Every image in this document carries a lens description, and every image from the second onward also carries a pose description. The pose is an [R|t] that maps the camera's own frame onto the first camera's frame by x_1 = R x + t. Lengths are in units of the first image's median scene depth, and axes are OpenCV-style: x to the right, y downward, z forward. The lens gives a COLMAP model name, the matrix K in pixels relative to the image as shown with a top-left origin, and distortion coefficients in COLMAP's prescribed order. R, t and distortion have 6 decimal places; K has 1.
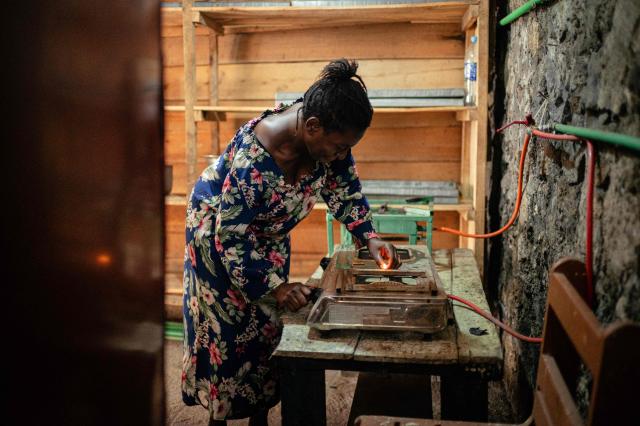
lens RADIAL K [[636.6, 0, 306.9], [0, 636.6, 214.0], [0, 0, 1]] dist [-0.002292, 0.007933]
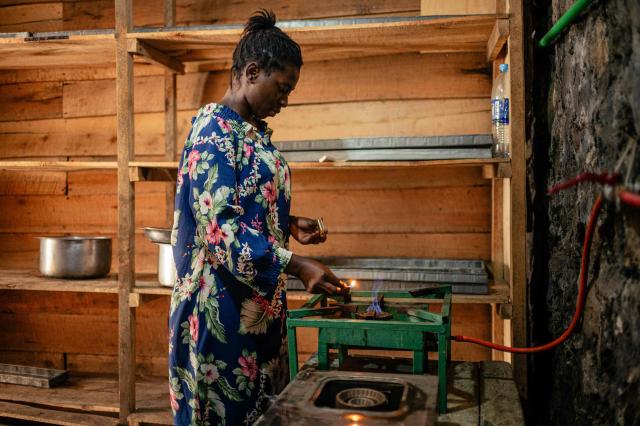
lens RADIAL K [[636.6, 0, 306.9], [0, 636.6, 214.0], [0, 0, 1]] dist [-0.002292, 0.007933]
pose [[0.998775, -0.004573, -0.049275, 0.070559], [-0.000032, 0.995660, -0.093064, -0.038463], [0.049487, 0.092951, 0.994440, 0.272189]]
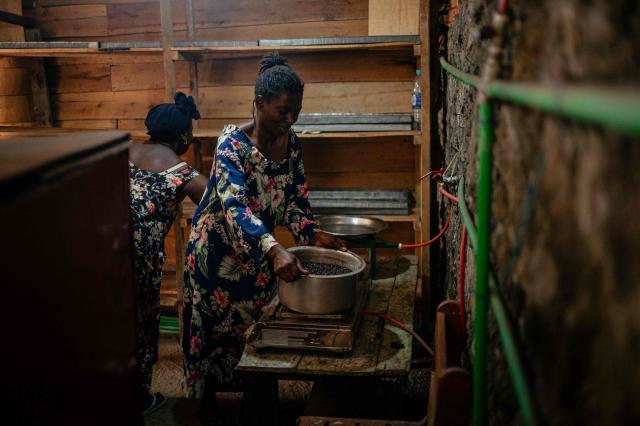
lens RADIAL K [[636.6, 0, 306.9], [0, 636.6, 214.0], [0, 0, 1]] dist [-0.002292, 0.007933]
pose [[0.999777, -0.021062, -0.001248, 0.056236], [0.021098, 0.997600, 0.065943, -0.097898], [-0.000144, -0.065955, 0.997823, -0.149916]]
